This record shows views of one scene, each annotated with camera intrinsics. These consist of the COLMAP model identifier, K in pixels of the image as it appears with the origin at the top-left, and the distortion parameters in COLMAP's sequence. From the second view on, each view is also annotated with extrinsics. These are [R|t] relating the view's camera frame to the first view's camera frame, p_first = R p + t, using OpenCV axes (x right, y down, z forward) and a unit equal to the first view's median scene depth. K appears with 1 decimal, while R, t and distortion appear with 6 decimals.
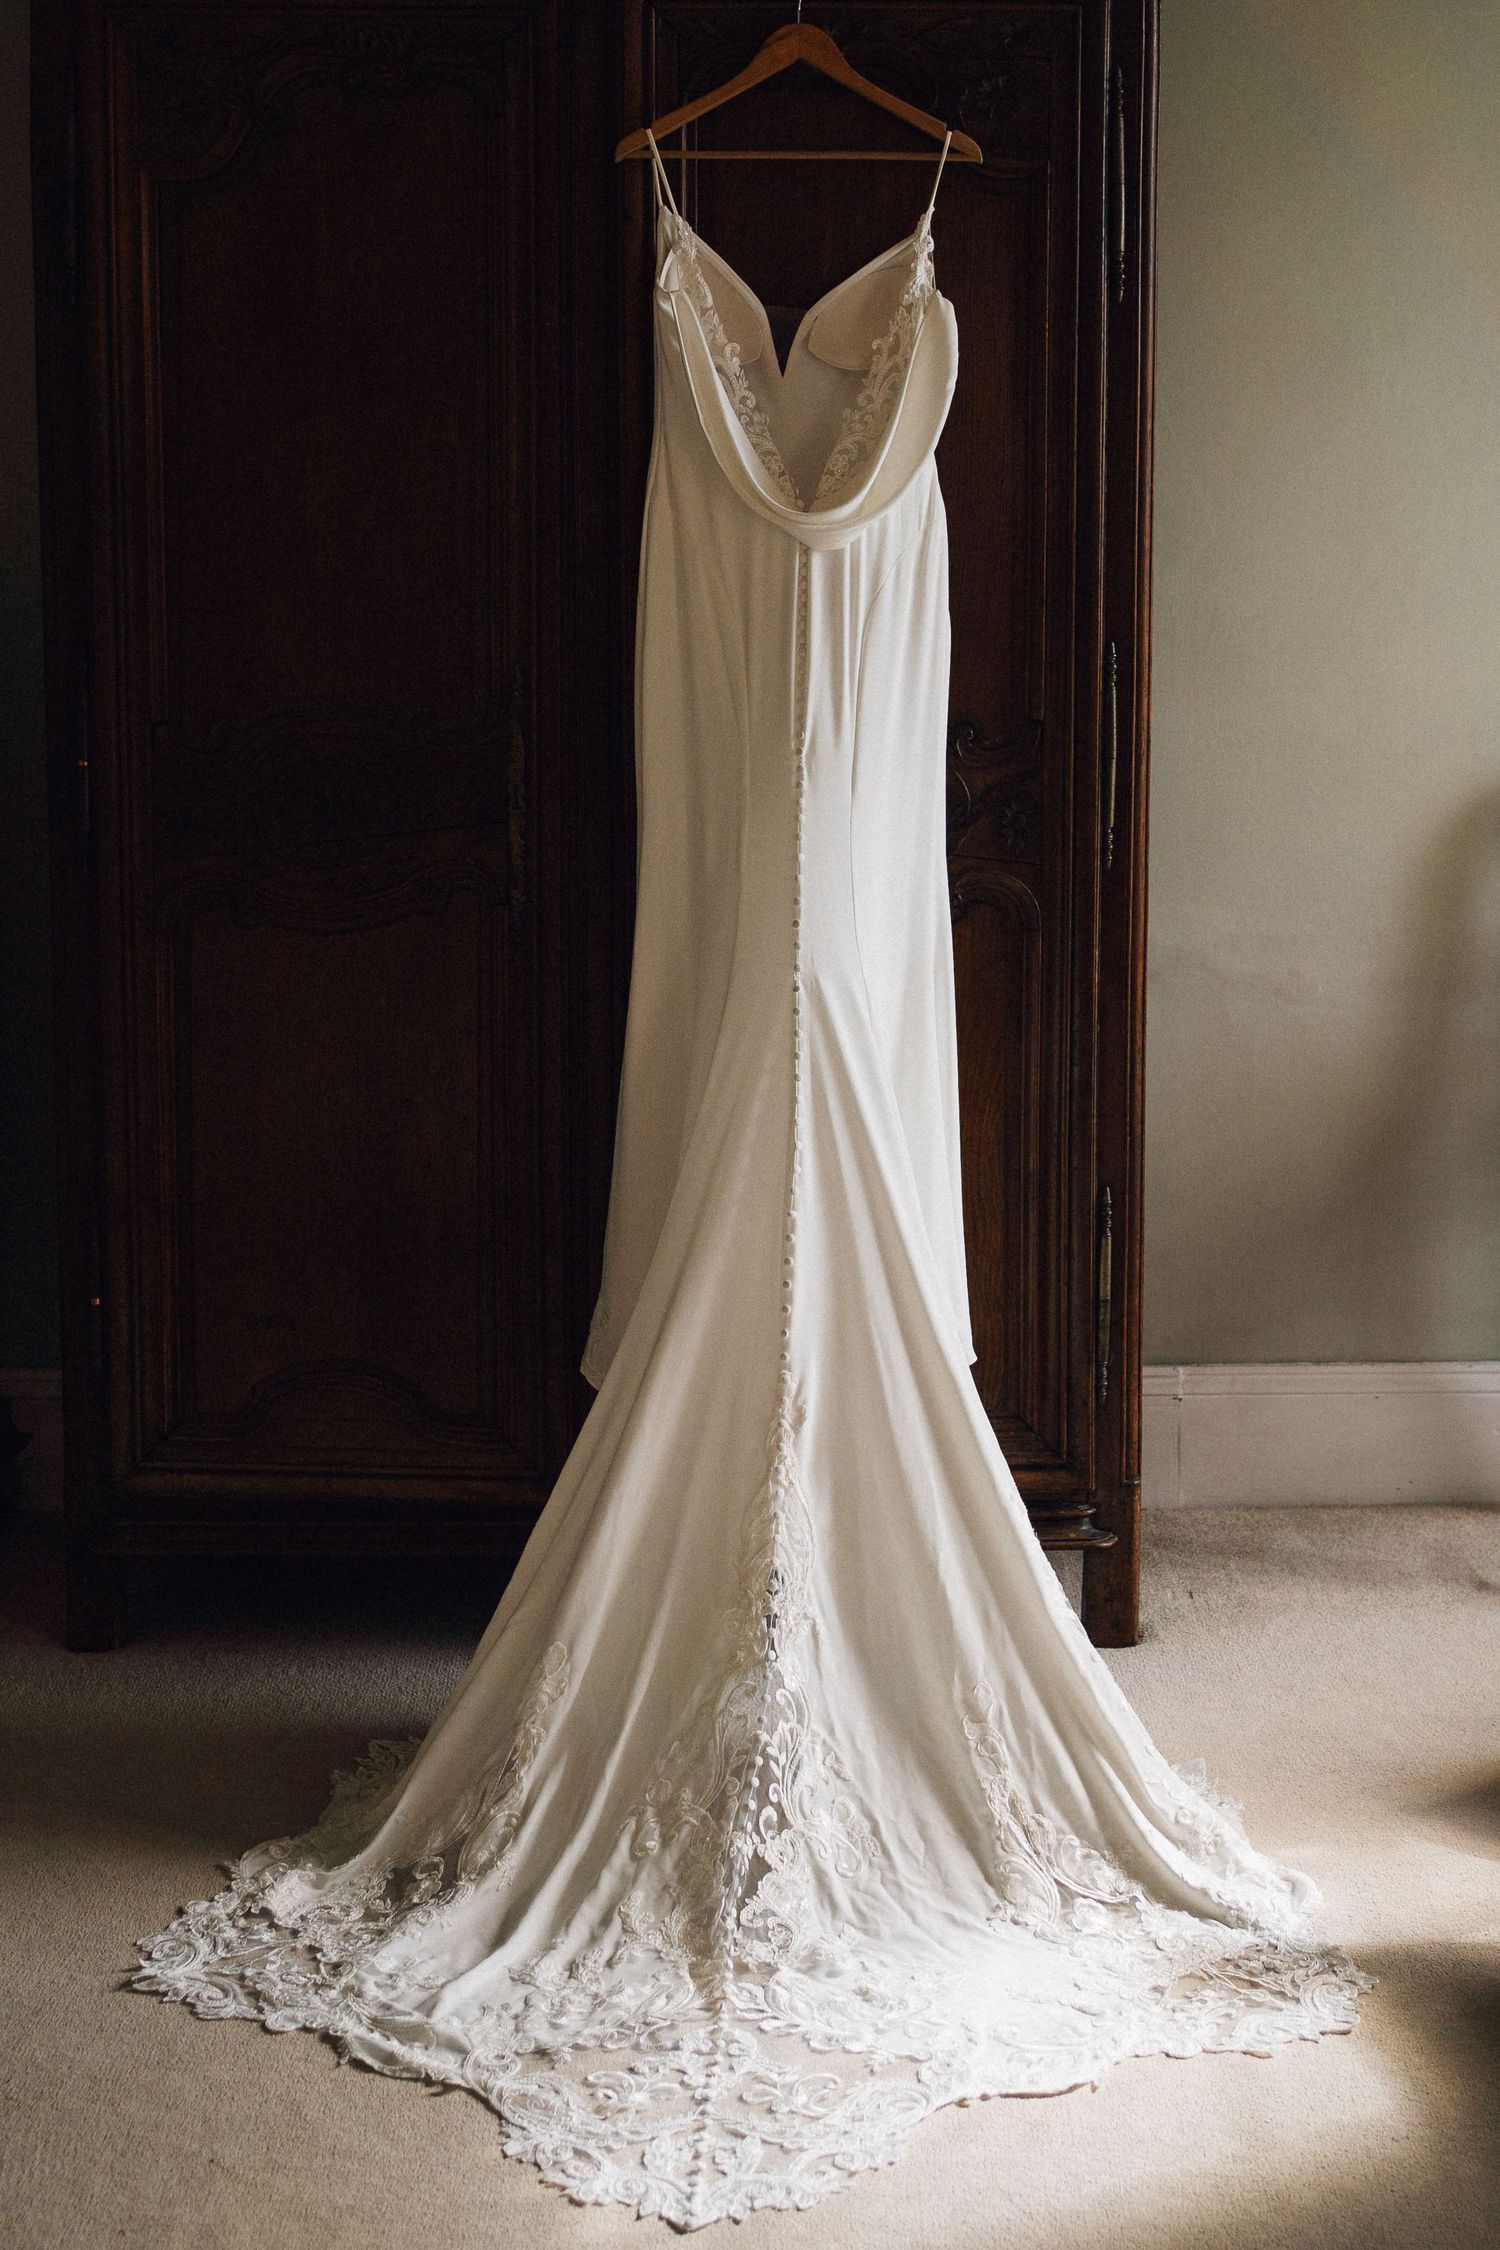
lens RADIAL K [[2084.5, 0, 750.0], [0, 2084.5, 1125.0], [0, 0, 1]] dist [0.010285, 0.006134]
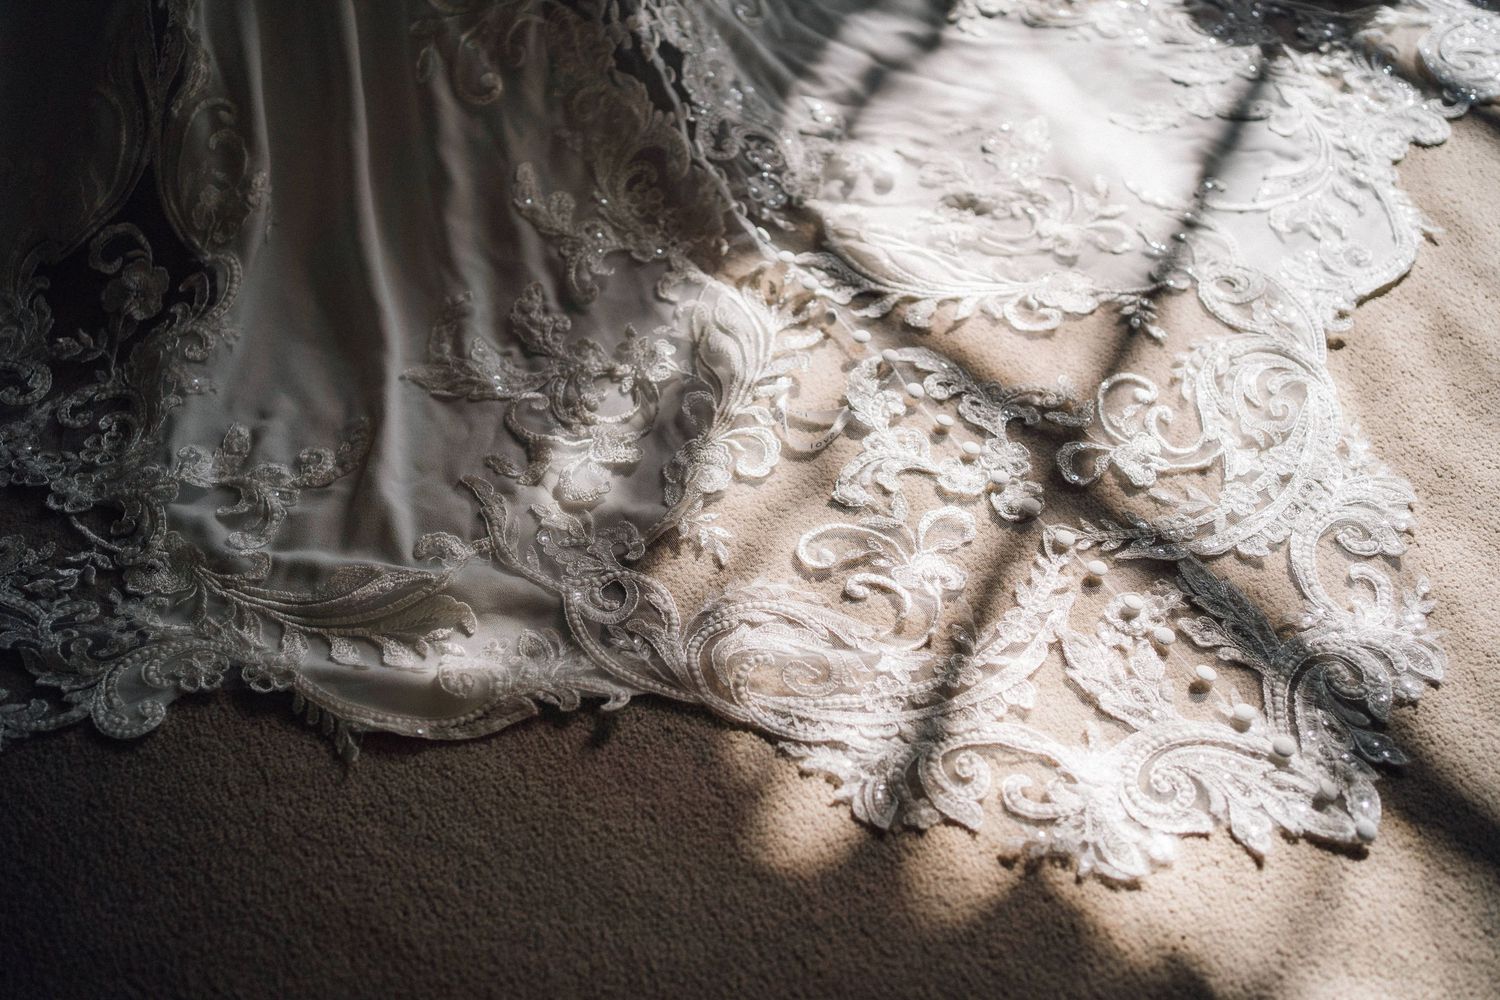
lens RADIAL K [[1389.6, 0, 750.0], [0, 1389.6, 500.0], [0, 0, 1]] dist [0.010285, 0.006134]
pose [[0.839962, -0.422239, 0.340849, -0.178689], [0.065751, 0.702690, 0.708451, 0.168202], [-0.538647, -0.572661, 0.617996, 0.698883]]
